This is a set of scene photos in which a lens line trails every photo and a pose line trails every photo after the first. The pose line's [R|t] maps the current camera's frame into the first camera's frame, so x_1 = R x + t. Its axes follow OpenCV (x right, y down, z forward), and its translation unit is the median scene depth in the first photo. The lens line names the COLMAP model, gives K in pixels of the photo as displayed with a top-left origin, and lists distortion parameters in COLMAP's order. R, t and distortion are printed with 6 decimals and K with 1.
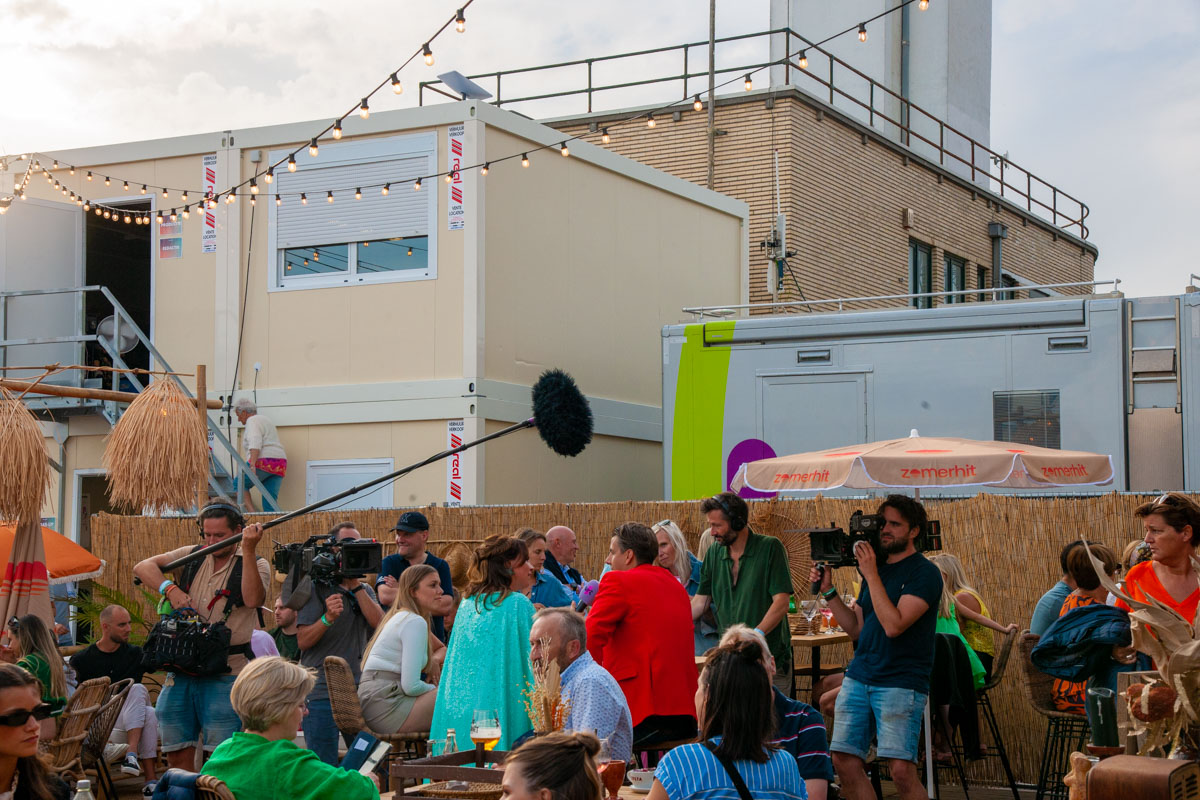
lens RADIAL K [[1927.1, 0, 600.0], [0, 1927.1, 400.0], [0, 0, 1]] dist [0.272646, -0.018564]
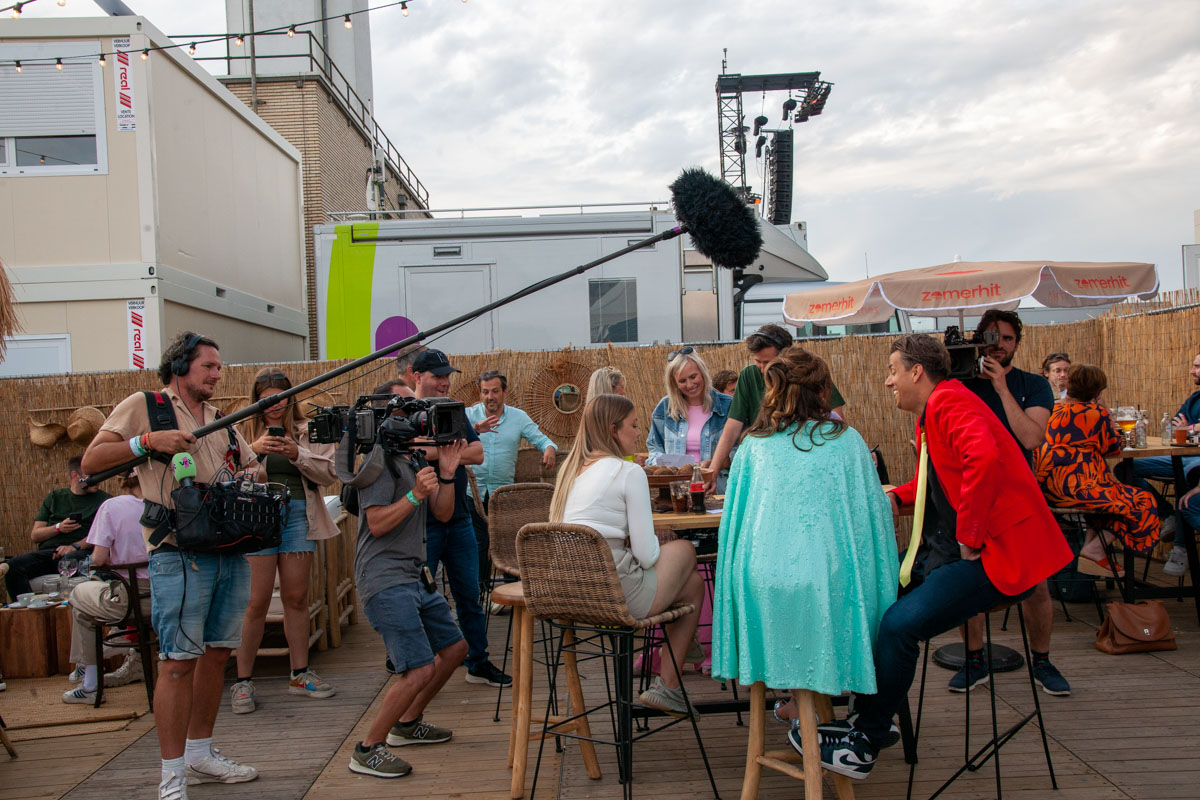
lens RADIAL K [[1074.7, 0, 600.0], [0, 1074.7, 400.0], [0, 0, 1]] dist [-0.021080, 0.132213]
pose [[0.868117, -0.033947, 0.495198, -0.154458], [0.001864, 0.997874, 0.065139, 0.029045], [-0.496357, -0.055625, 0.866335, 0.310694]]
